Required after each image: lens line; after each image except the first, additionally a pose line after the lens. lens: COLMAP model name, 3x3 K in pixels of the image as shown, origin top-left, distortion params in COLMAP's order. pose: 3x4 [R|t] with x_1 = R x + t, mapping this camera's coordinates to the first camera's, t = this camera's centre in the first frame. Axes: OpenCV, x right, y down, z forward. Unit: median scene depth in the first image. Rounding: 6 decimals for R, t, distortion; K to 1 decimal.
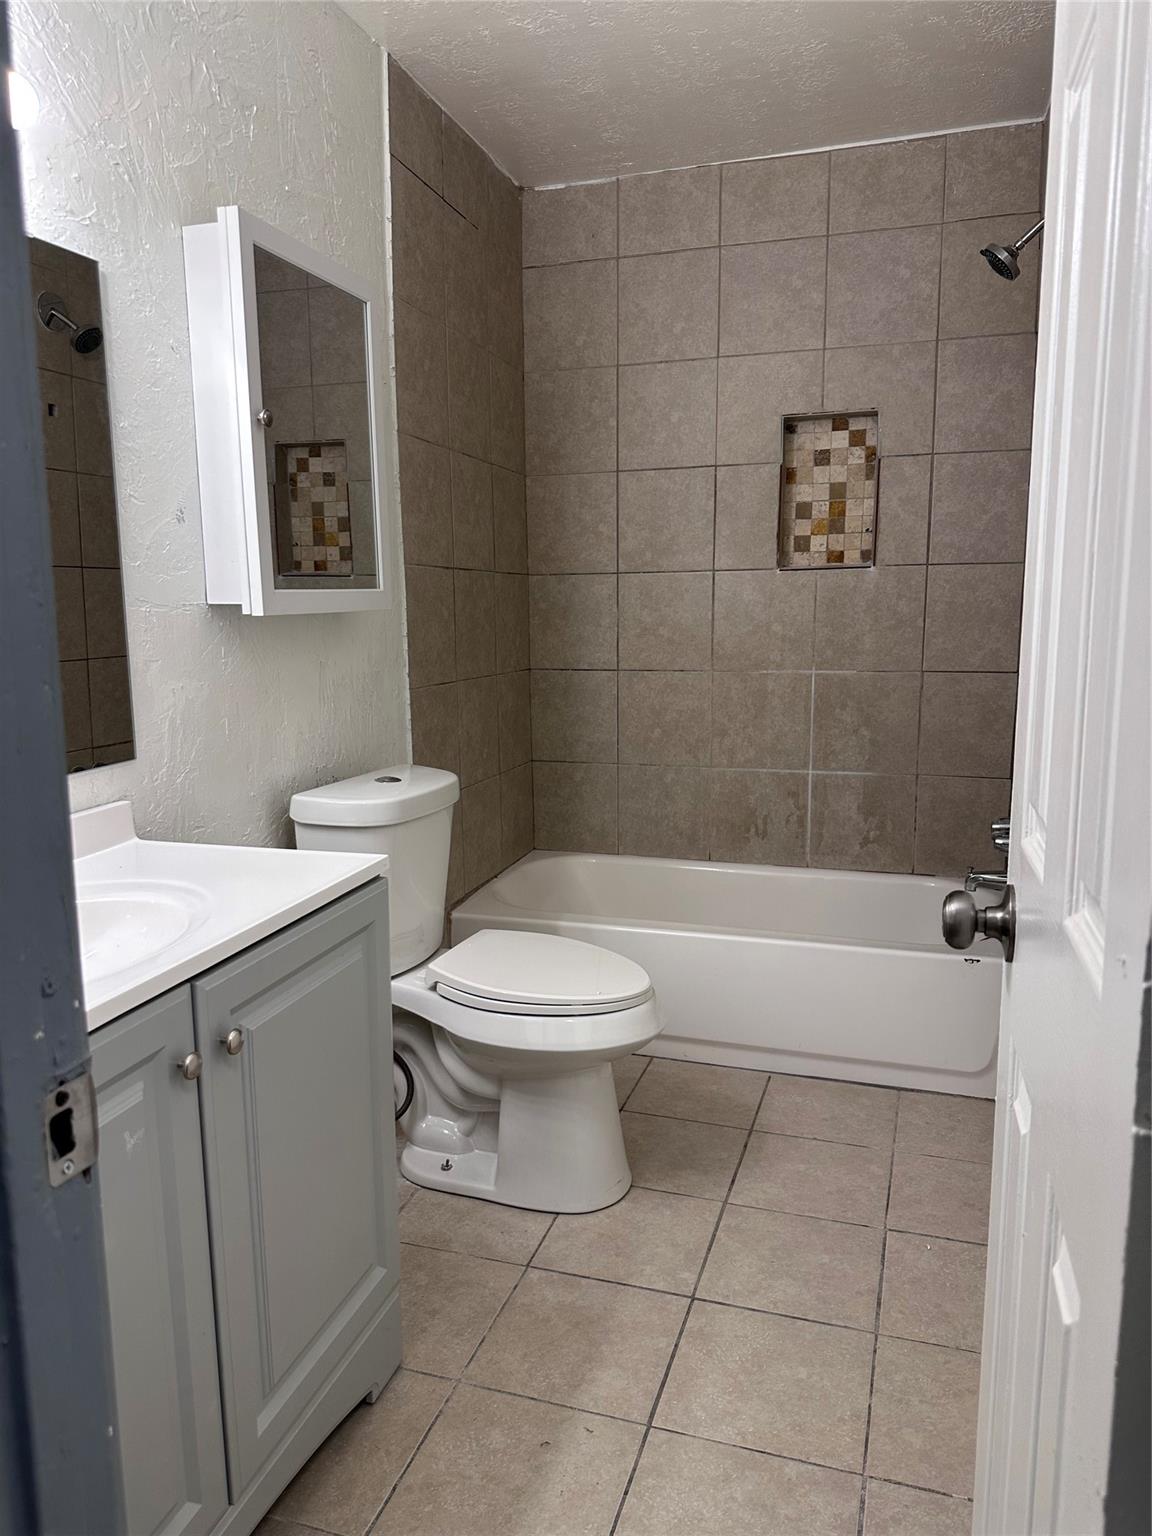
lens RADIAL K [[1071.8, 0, 576.0], [0, 1071.8, 768.0], [0, 0, 1]] dist [-0.001729, -0.001489]
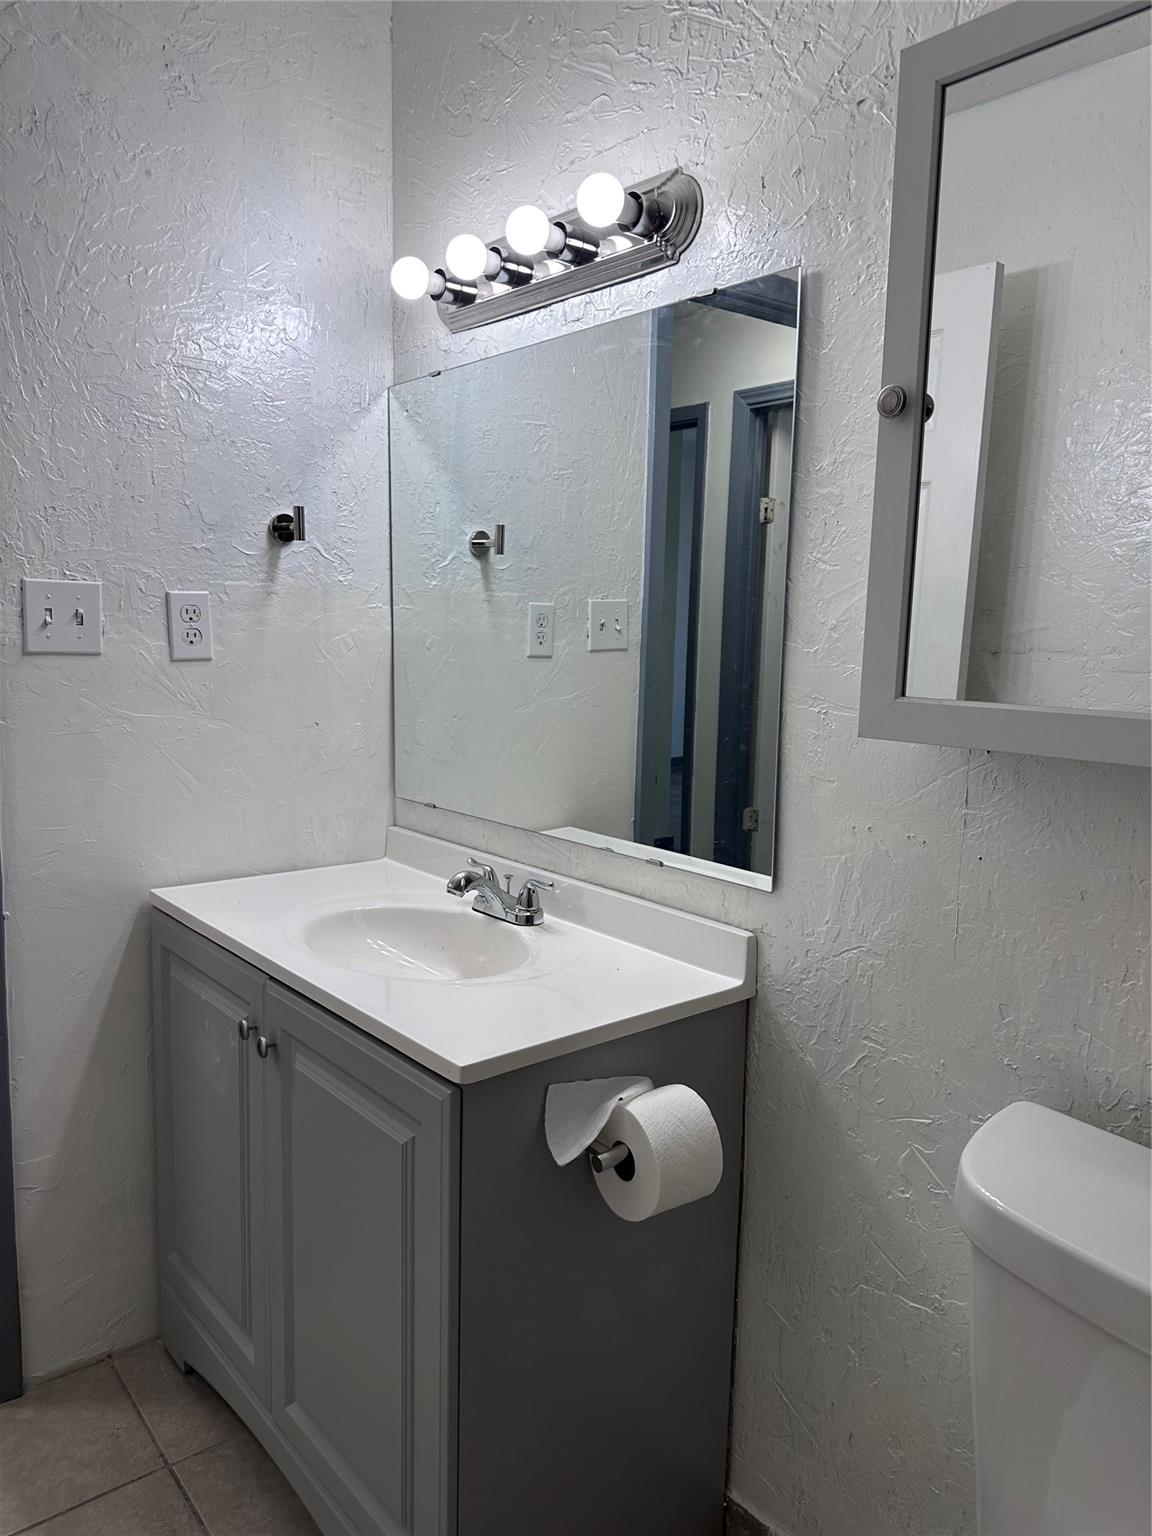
lens RADIAL K [[1071.8, 0, 576.0], [0, 1071.8, 768.0], [0, 0, 1]] dist [-0.001729, -0.001489]
pose [[-0.524360, 0.110605, -0.844282, 0.097372], [-0.163938, 0.959864, 0.227564, -0.077128], [0.835566, 0.257735, -0.485182, 0.380126]]
